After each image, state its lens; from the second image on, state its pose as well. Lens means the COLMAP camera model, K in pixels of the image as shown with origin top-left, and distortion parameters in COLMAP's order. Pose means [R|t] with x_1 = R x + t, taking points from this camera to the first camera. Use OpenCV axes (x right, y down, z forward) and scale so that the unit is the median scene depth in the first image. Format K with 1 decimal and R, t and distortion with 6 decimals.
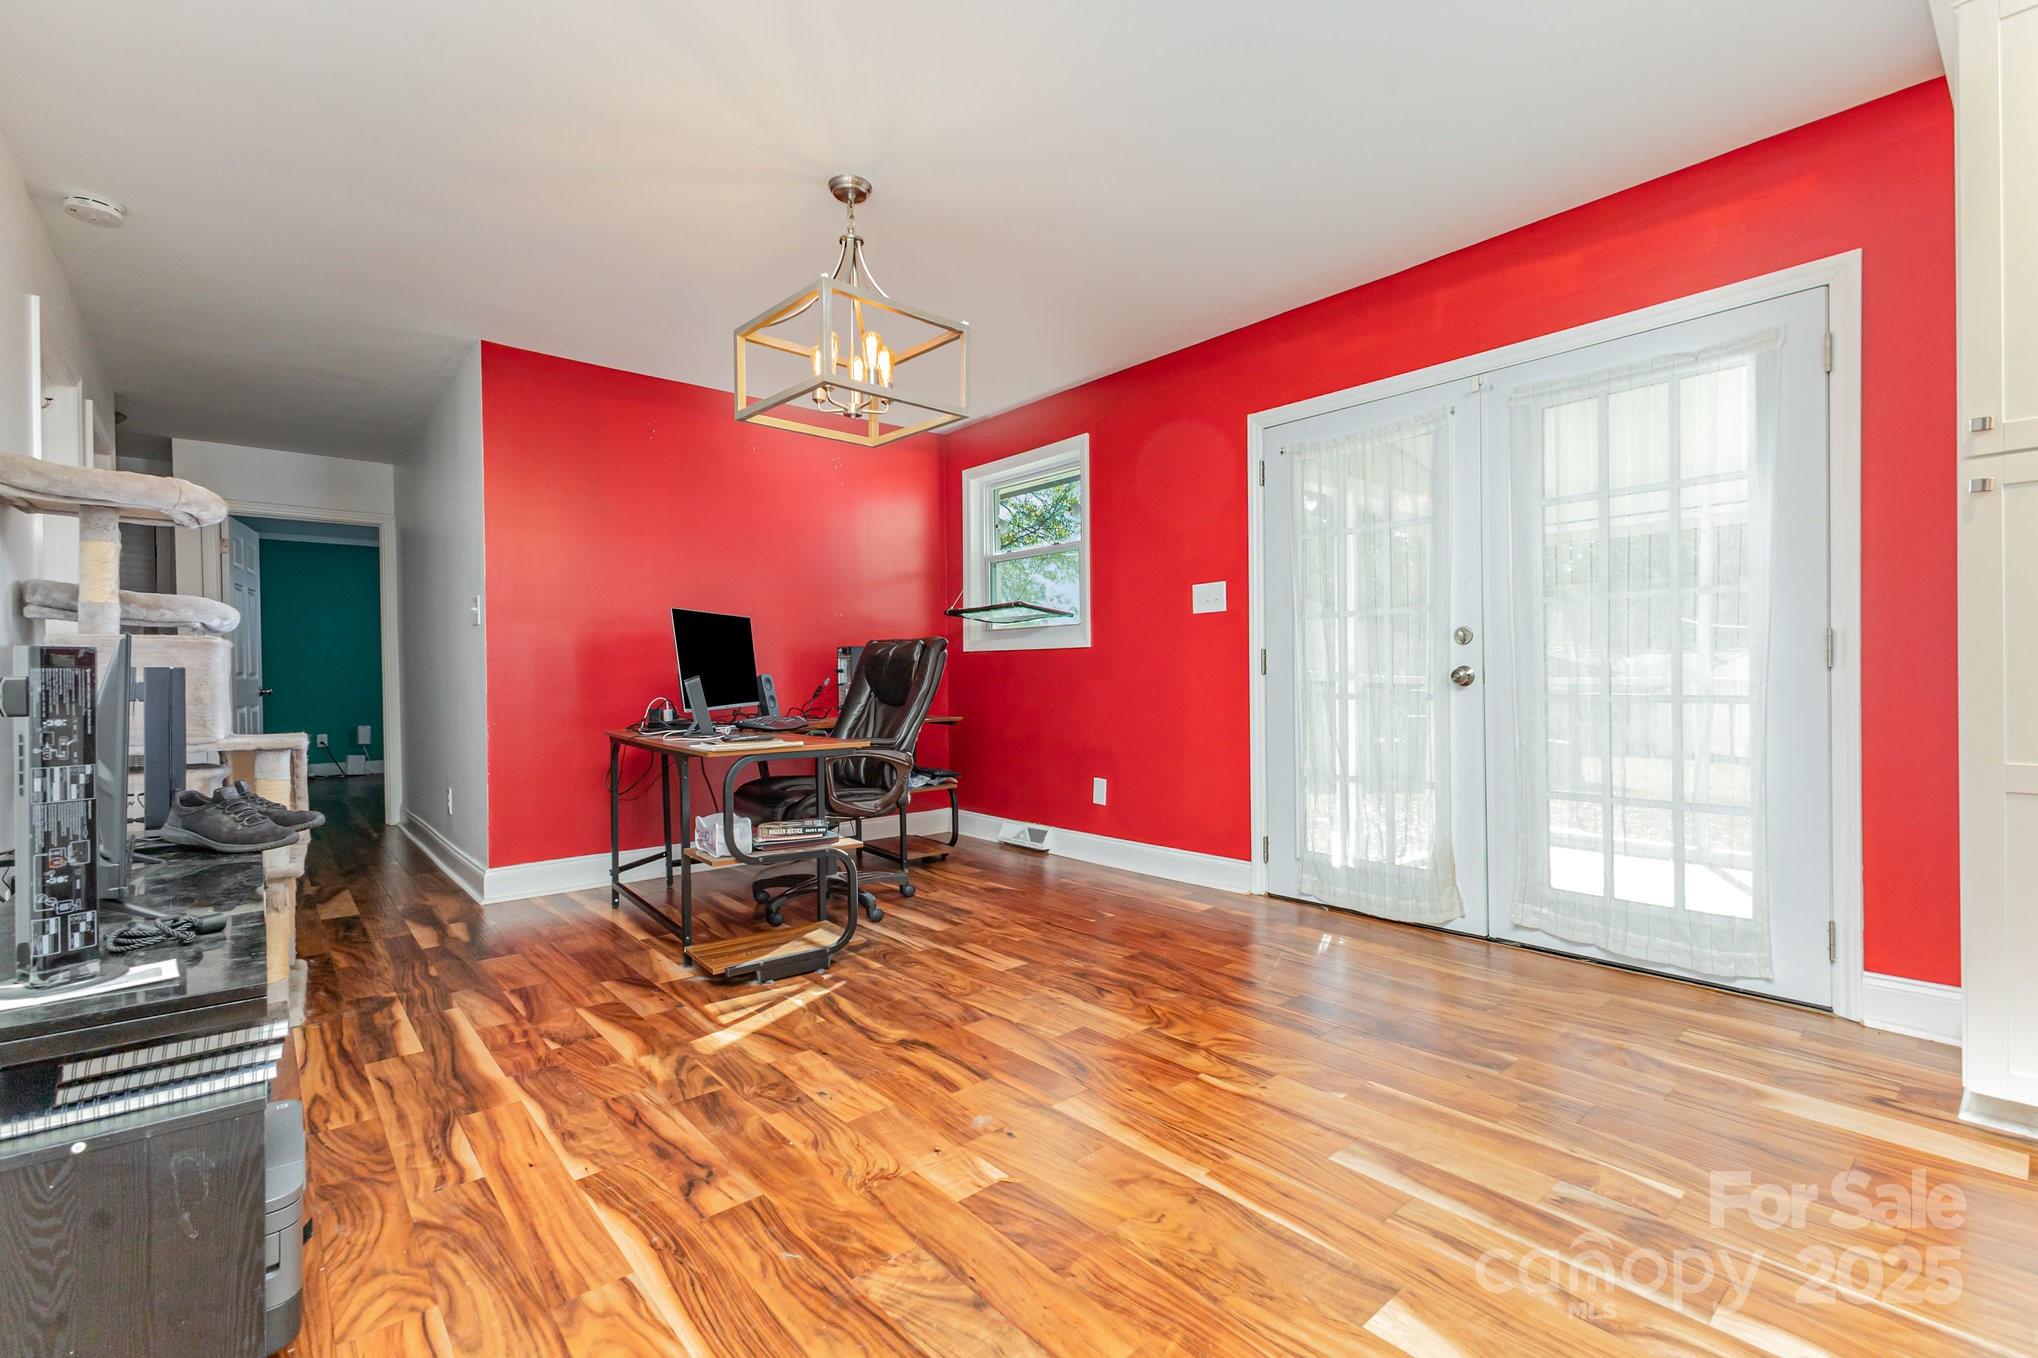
lens RADIAL K [[902.0, 0, 1015.2], [0, 902.0, 684.3], [0, 0, 1]] dist [0.013579, -0.000386]
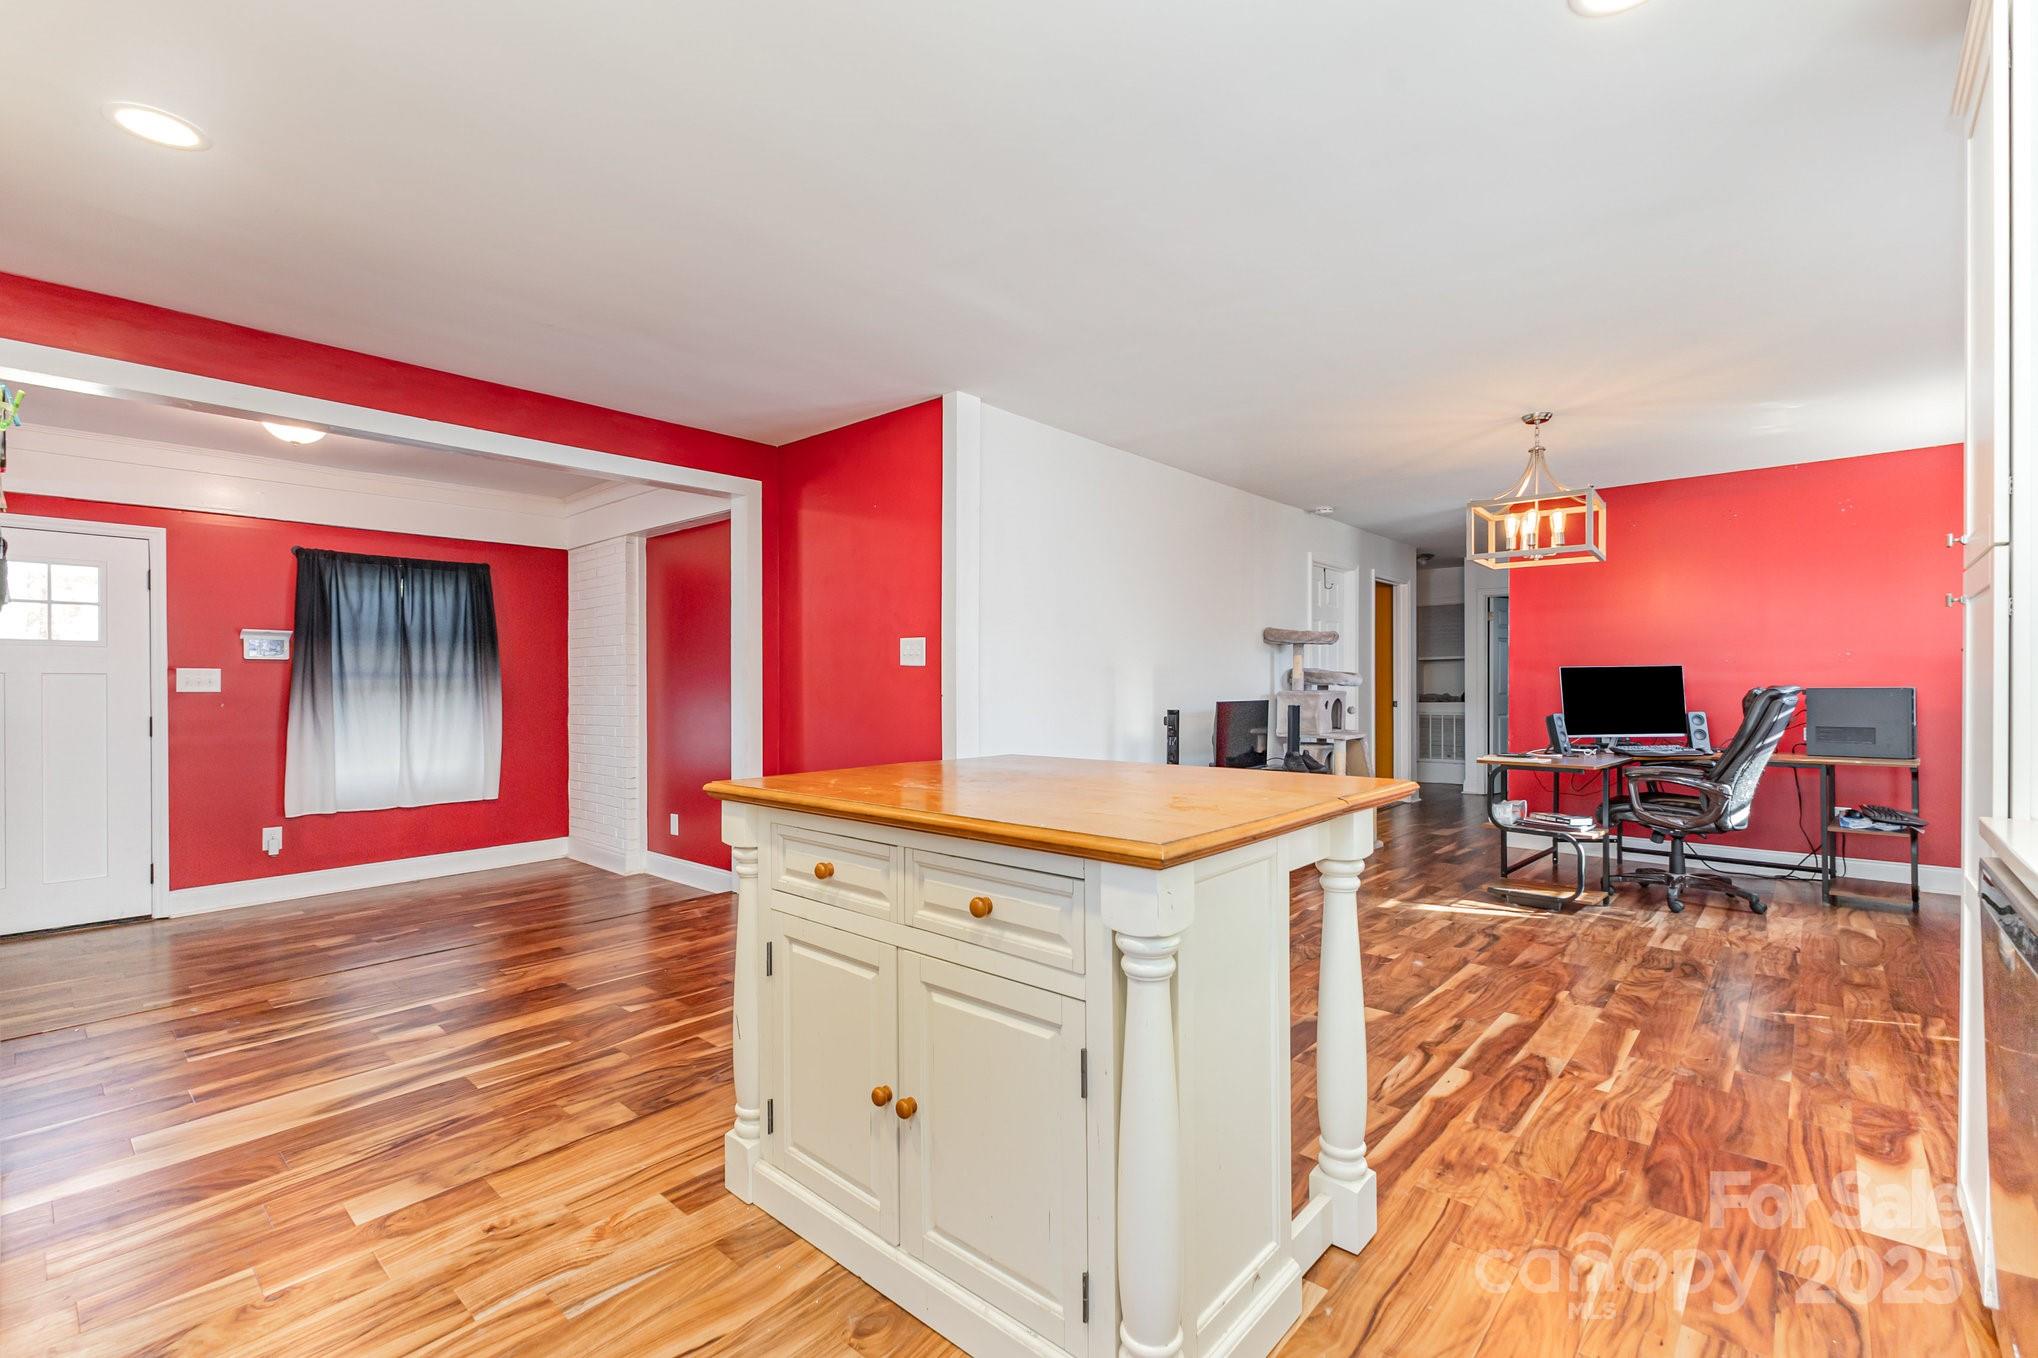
lens RADIAL K [[893.6, 0, 1022.6], [0, 893.6, 687.2], [0, 0, 1]] dist [0.014474, -0.000149]
pose [[0.145512, 0.019352, -0.989167, 1.016202], [-0.010128, 0.999785, 0.018070, -0.072228], [0.989305, 0.007389, 0.145676, -0.104841]]
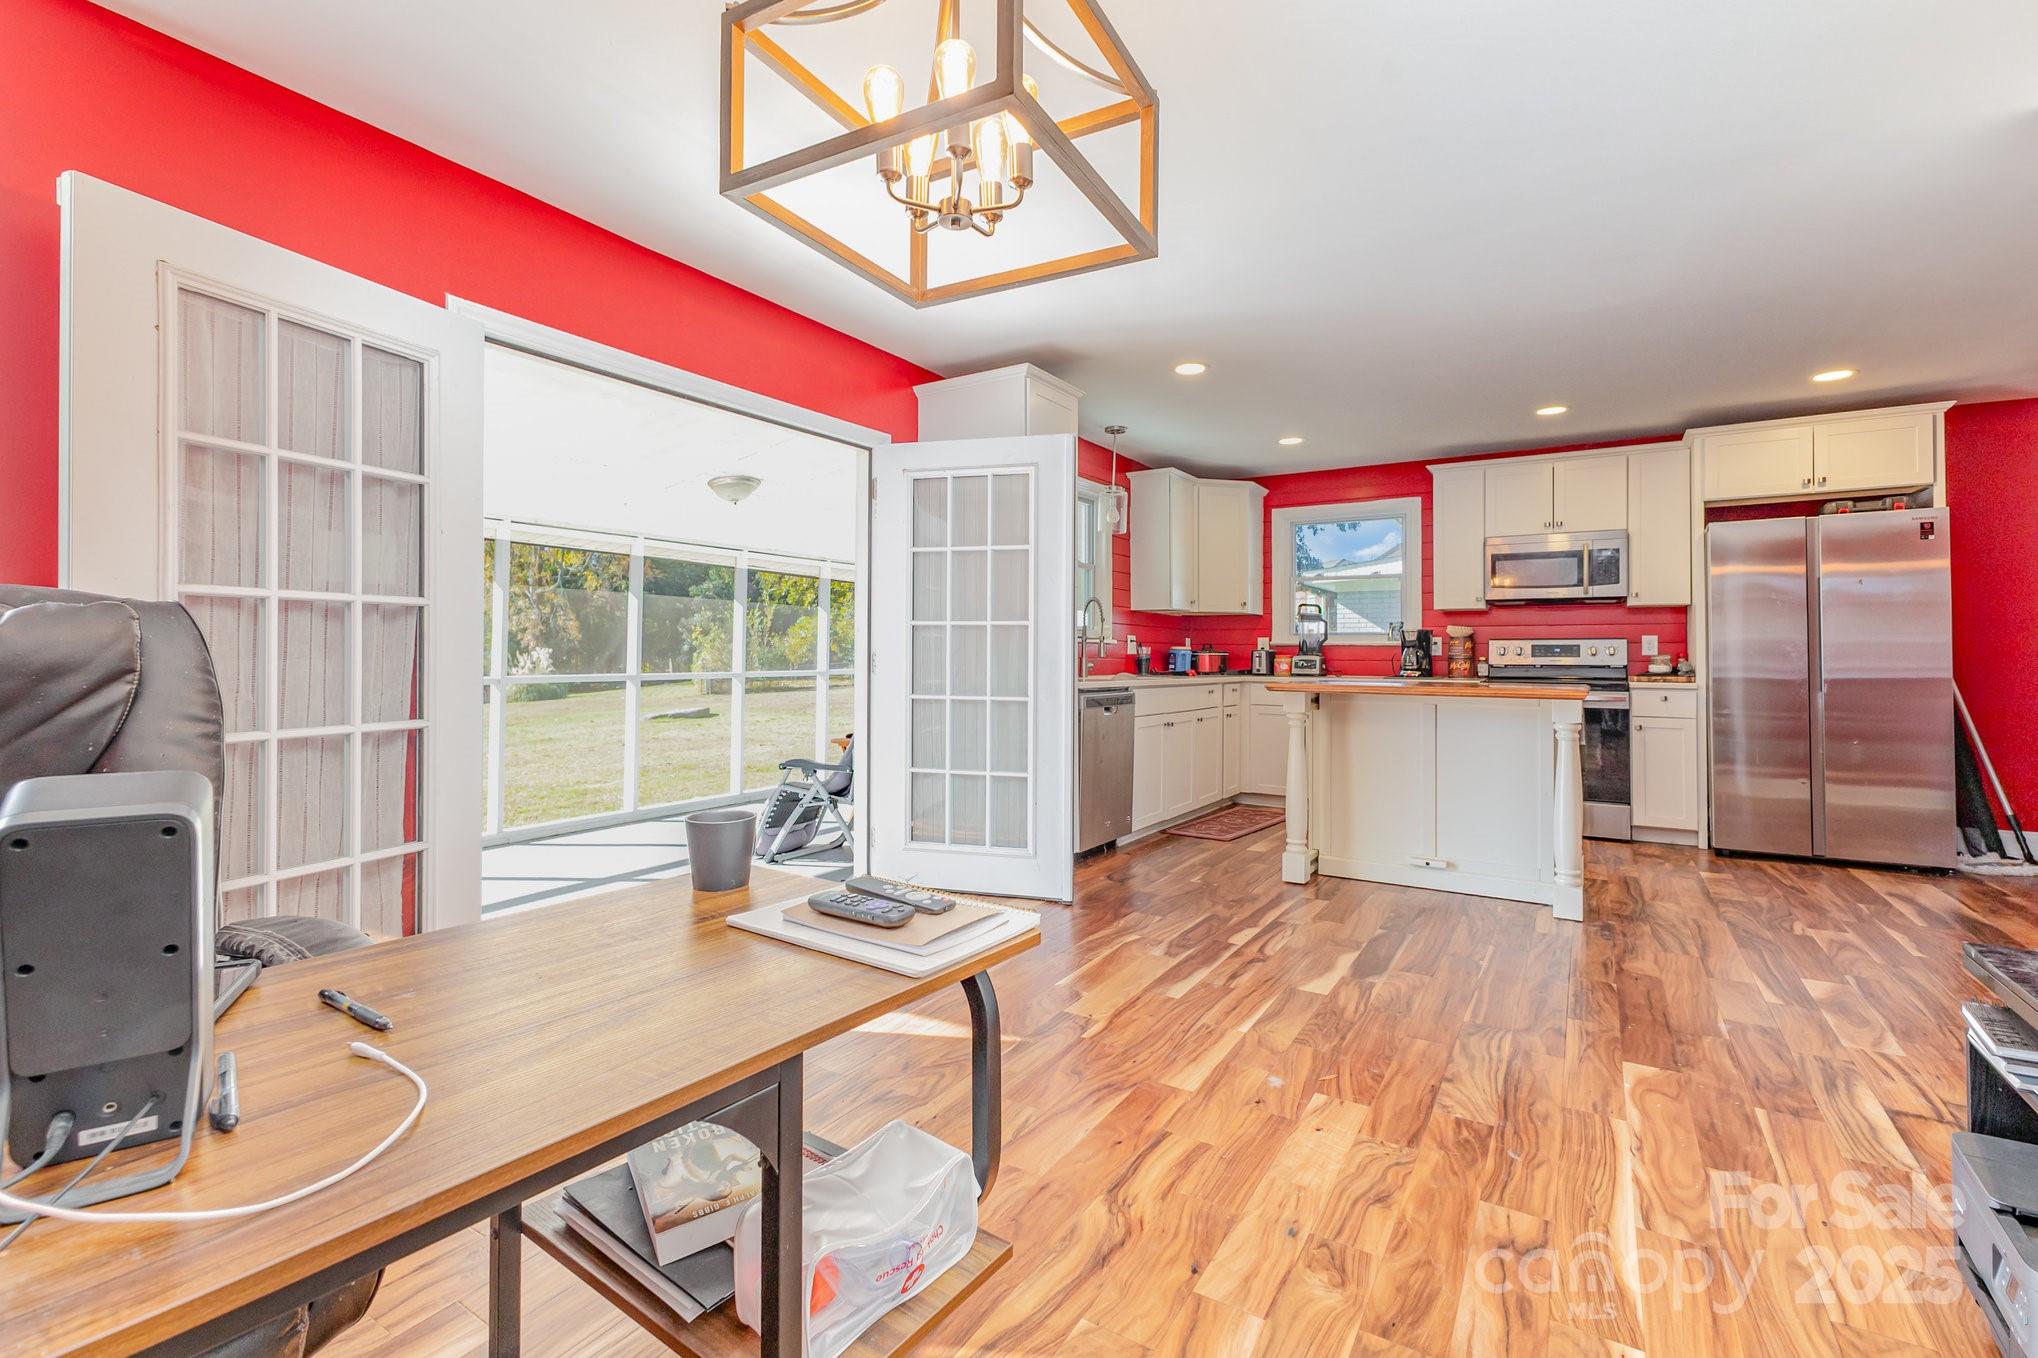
lens RADIAL K [[919.1, 0, 1018.8], [0, 919.1, 639.4], [0, 0, 1]] dist [0.028089, -0.010511]
pose [[-0.309410, 0.028737, 0.950494, -0.573144], [0.007697, 0.999586, -0.027716, -0.027799], [-0.950898, -0.001259, -0.309503, 0.915789]]
